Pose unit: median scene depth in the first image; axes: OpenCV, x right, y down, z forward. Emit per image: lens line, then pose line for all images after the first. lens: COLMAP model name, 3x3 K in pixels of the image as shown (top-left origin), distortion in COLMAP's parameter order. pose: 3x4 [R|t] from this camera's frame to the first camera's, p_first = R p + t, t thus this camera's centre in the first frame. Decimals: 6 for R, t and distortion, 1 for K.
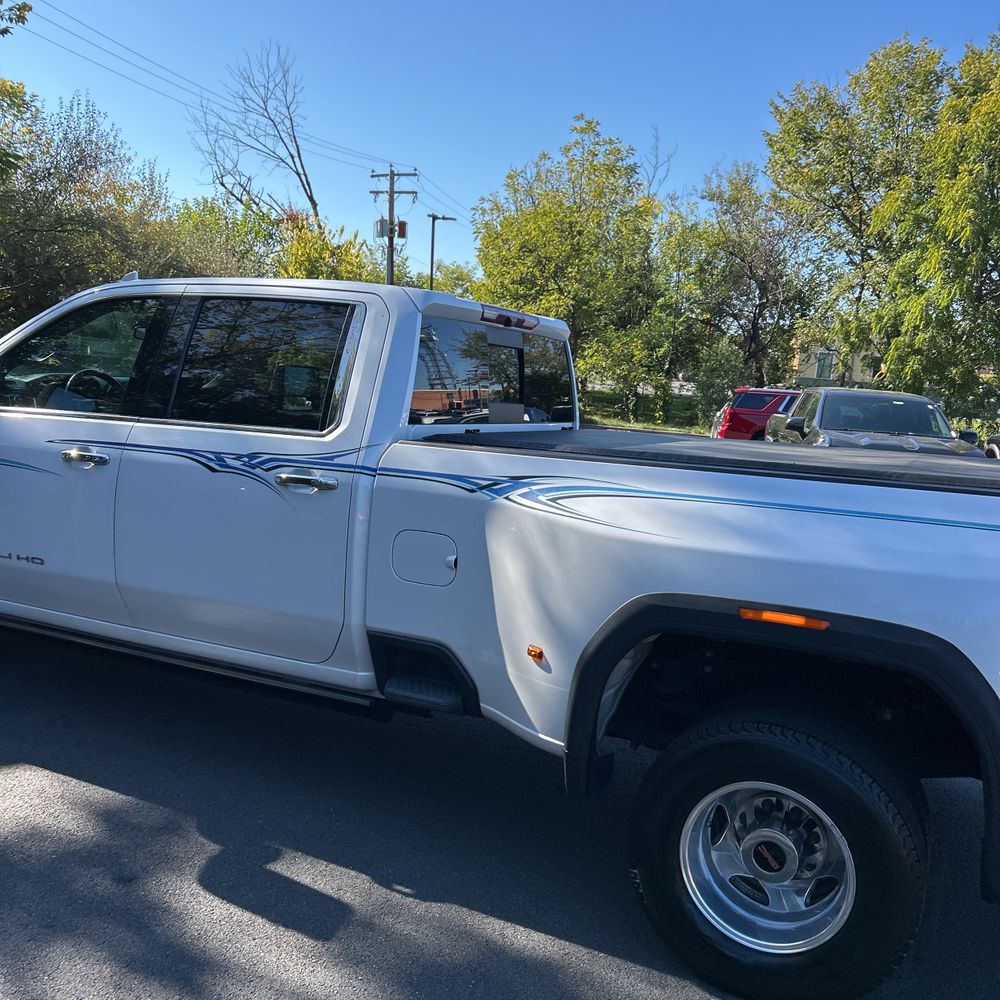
lens RADIAL K [[1010.8, 0, 488.3], [0, 1010.8, 507.1], [0, 0, 1]] dist [0.026736, 0.000000]
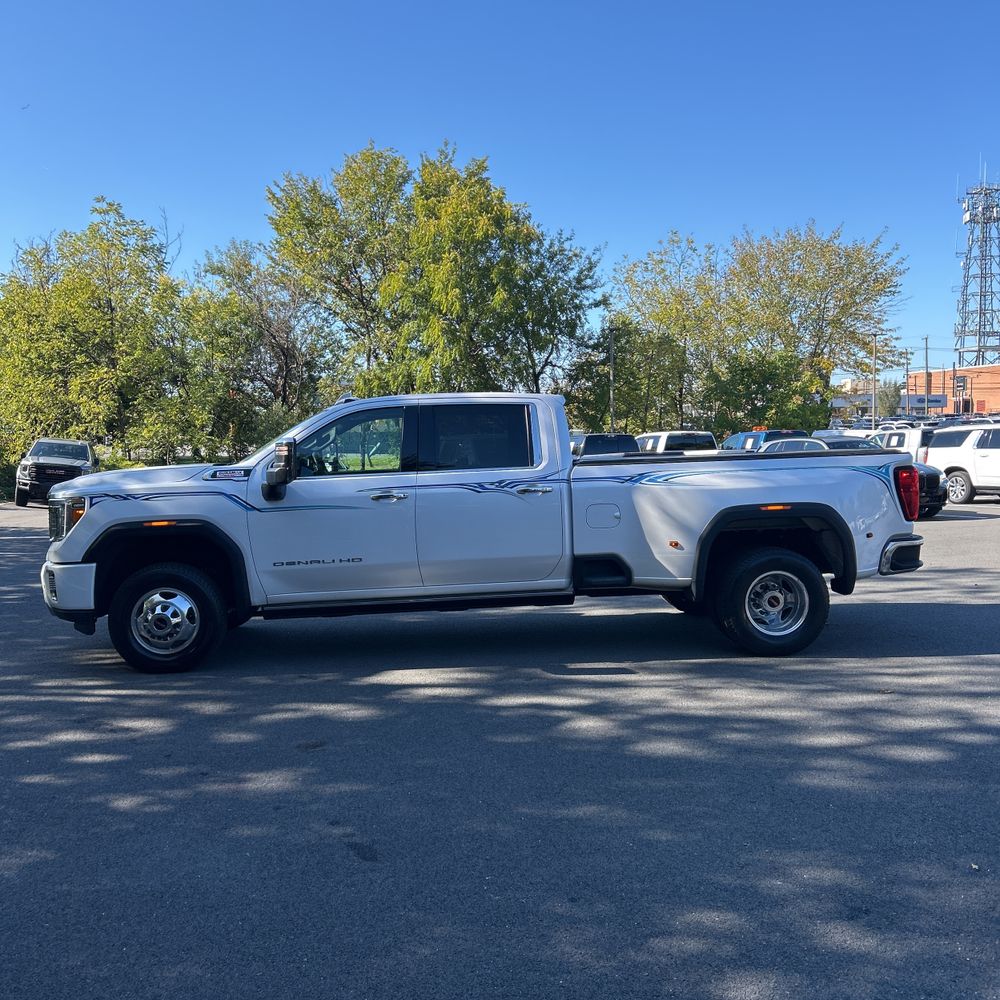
lens RADIAL K [[1010.8, 0, 506.7], [0, 1010.8, 500.7], [0, 0, 1]] dist [0.026736, 0.000000]
pose [[0.852403, -0.116292, 0.509789, -0.128403], [0.147979, 0.988748, -0.021880, 0.003258], [-0.501509, 0.094089, 0.860021, -0.074216]]
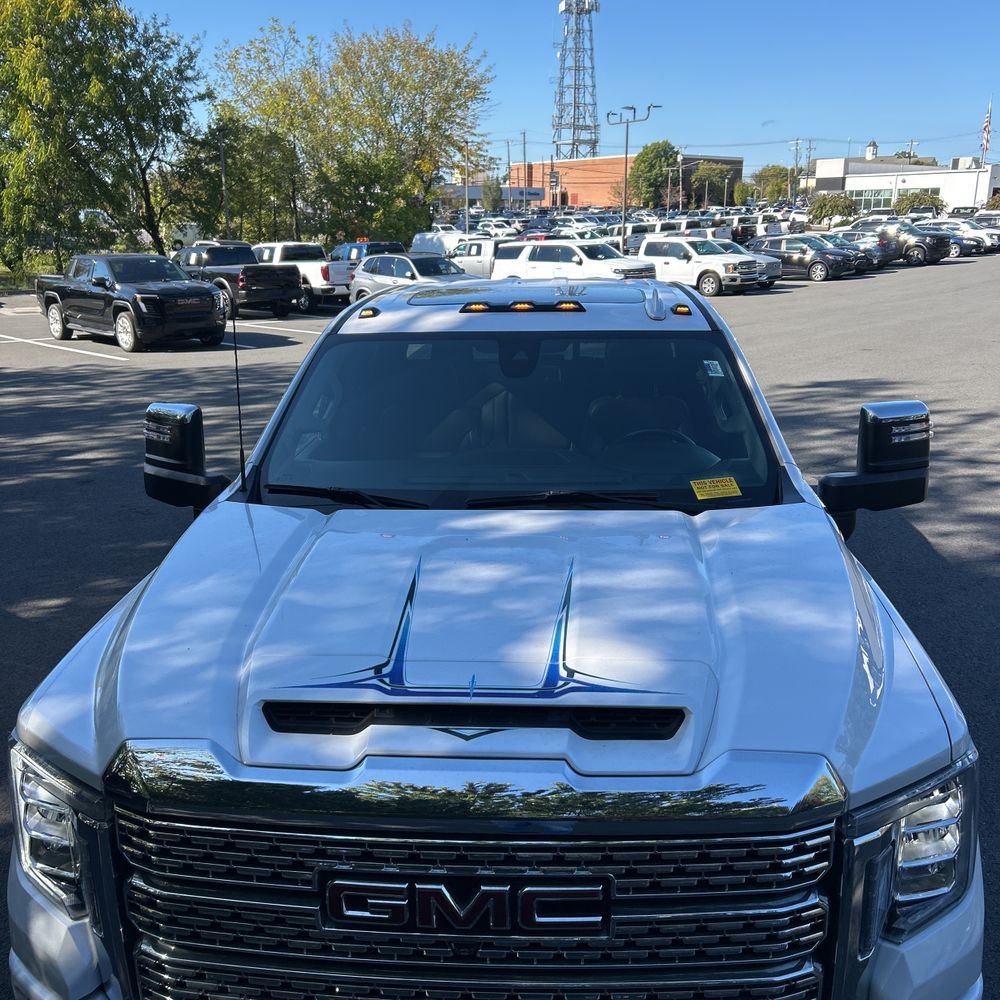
lens RADIAL K [[1010.8, 0, 519.9], [0, 1010.8, 509.2], [0, 0, 1]] dist [0.026736, 0.000000]
pose [[0.603911, -0.292713, 0.741357, -0.209624], [0.162422, 0.955802, 0.245074, -0.009525], [-0.780327, -0.027590, 0.624763, -0.183543]]
